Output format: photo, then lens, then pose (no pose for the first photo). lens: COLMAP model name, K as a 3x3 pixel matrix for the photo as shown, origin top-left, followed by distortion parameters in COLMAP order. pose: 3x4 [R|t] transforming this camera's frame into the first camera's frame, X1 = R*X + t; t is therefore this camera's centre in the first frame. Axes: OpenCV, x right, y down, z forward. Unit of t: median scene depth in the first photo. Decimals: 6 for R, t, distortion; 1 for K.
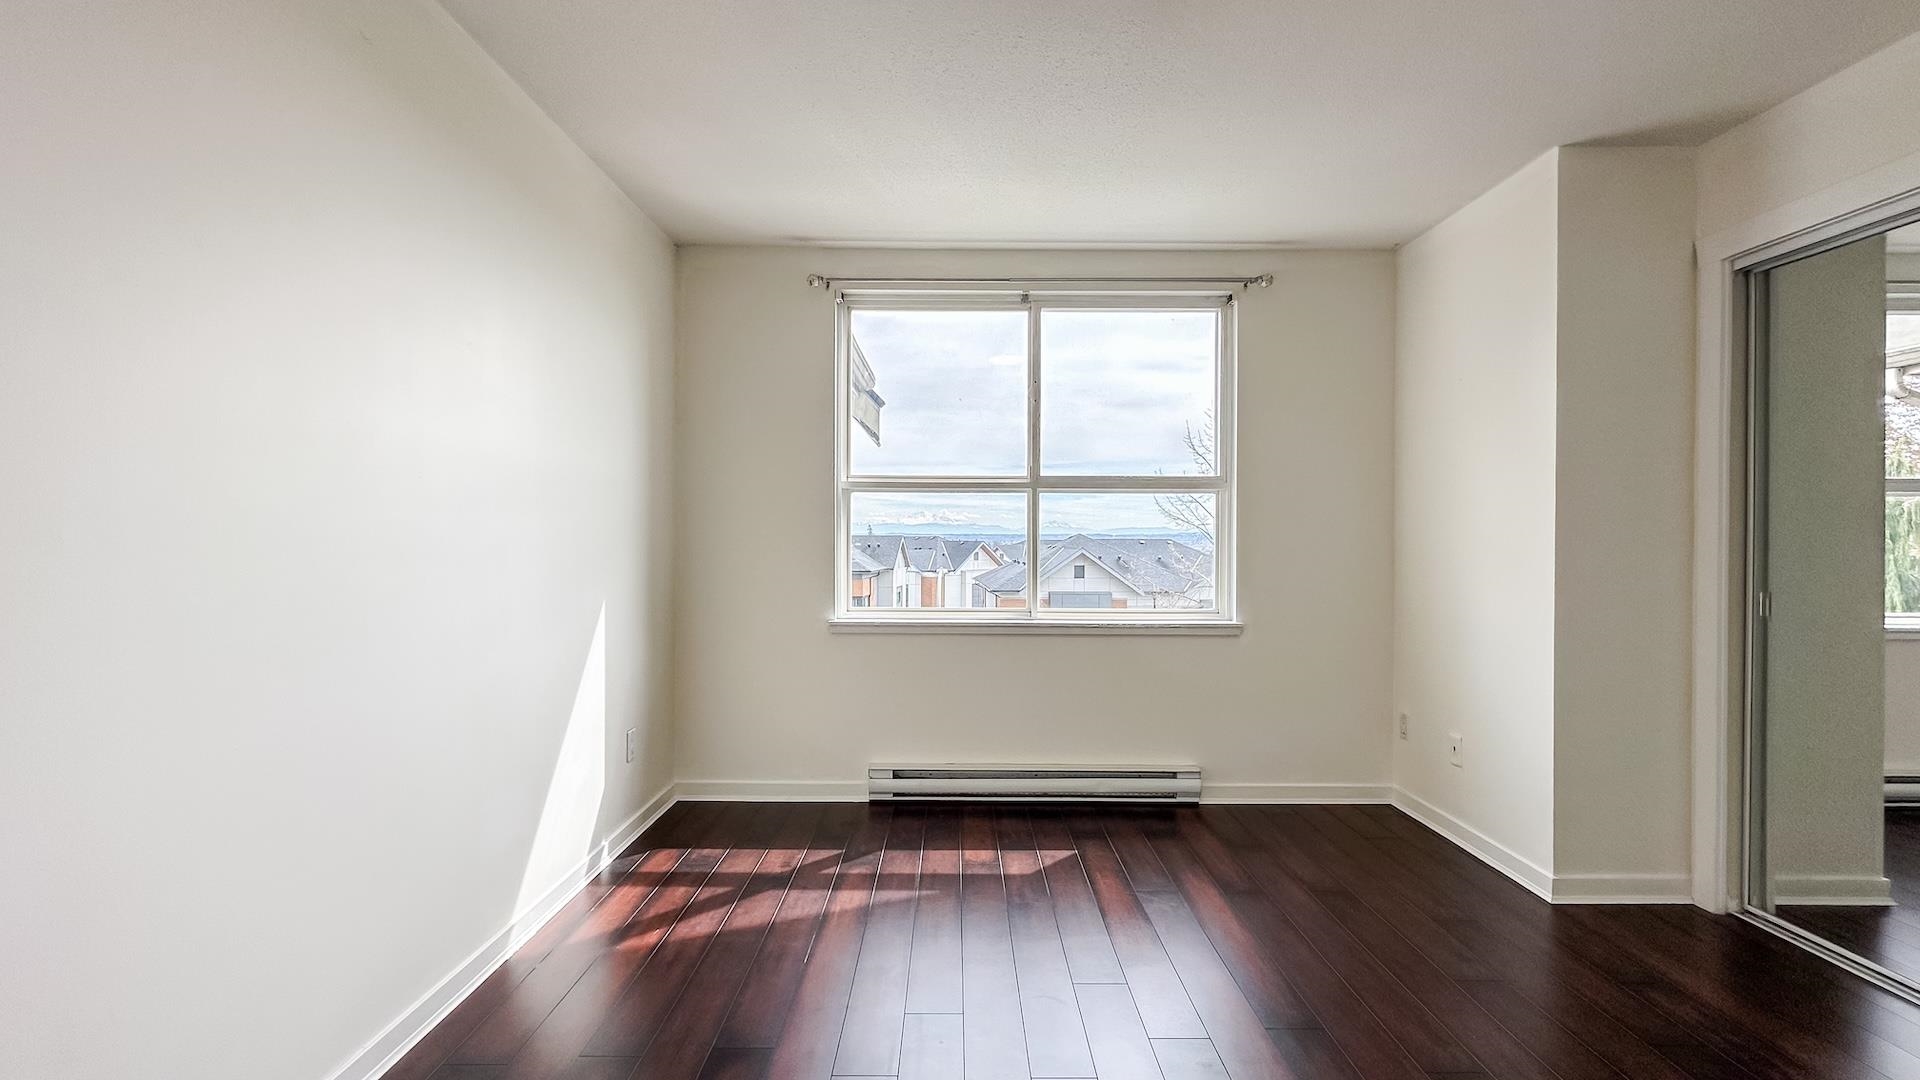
lens RADIAL K [[763.3, 0, 960.0], [0, 763.3, 540.0], [0, 0, 1]] dist [0.002578, 0.000470]
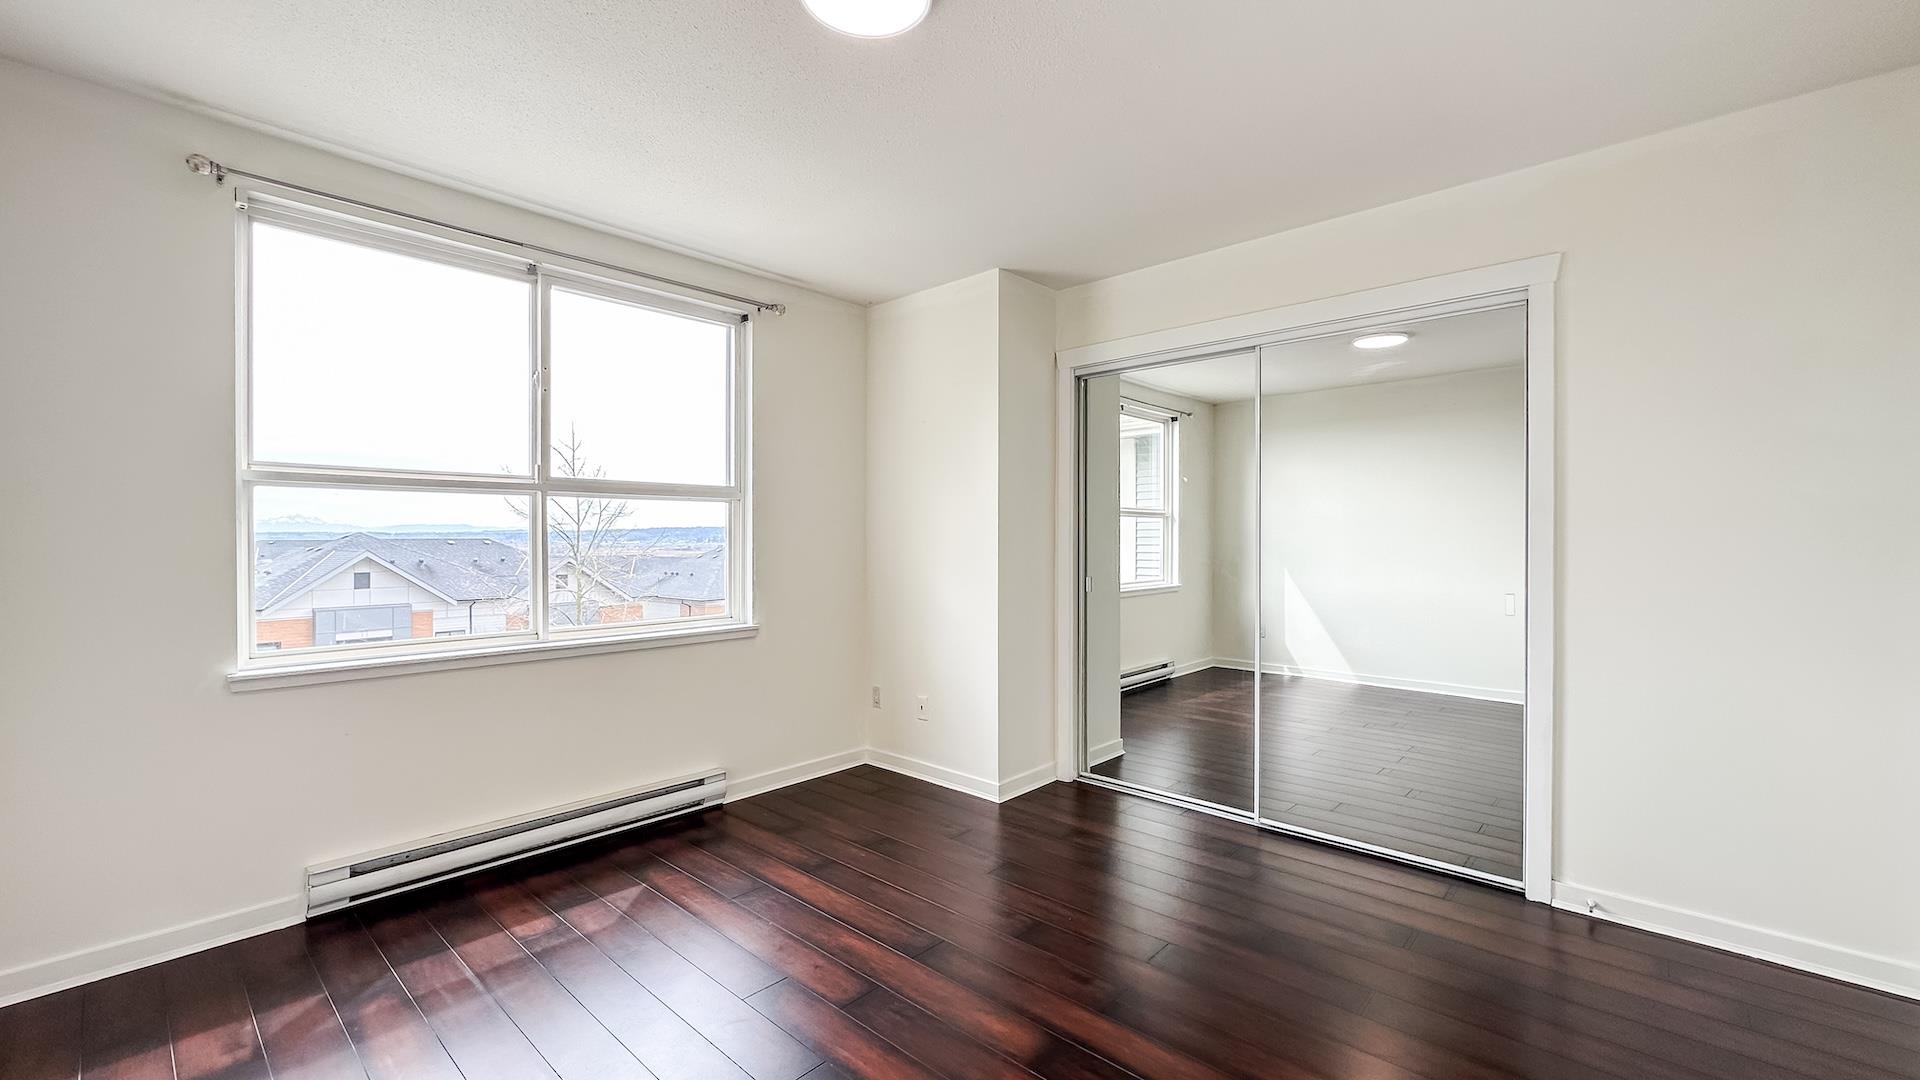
lens RADIAL K [[763.3, 0, 960.0], [0, 763.3, 540.0], [0, 0, 1]] dist [0.002578, 0.000470]
pose [[0.681197, -0.007365, 0.732063, -0.224178], [0.005814, 0.999972, 0.004650, -0.013656], [-0.732077, 0.001089, 0.681221, 0.064983]]
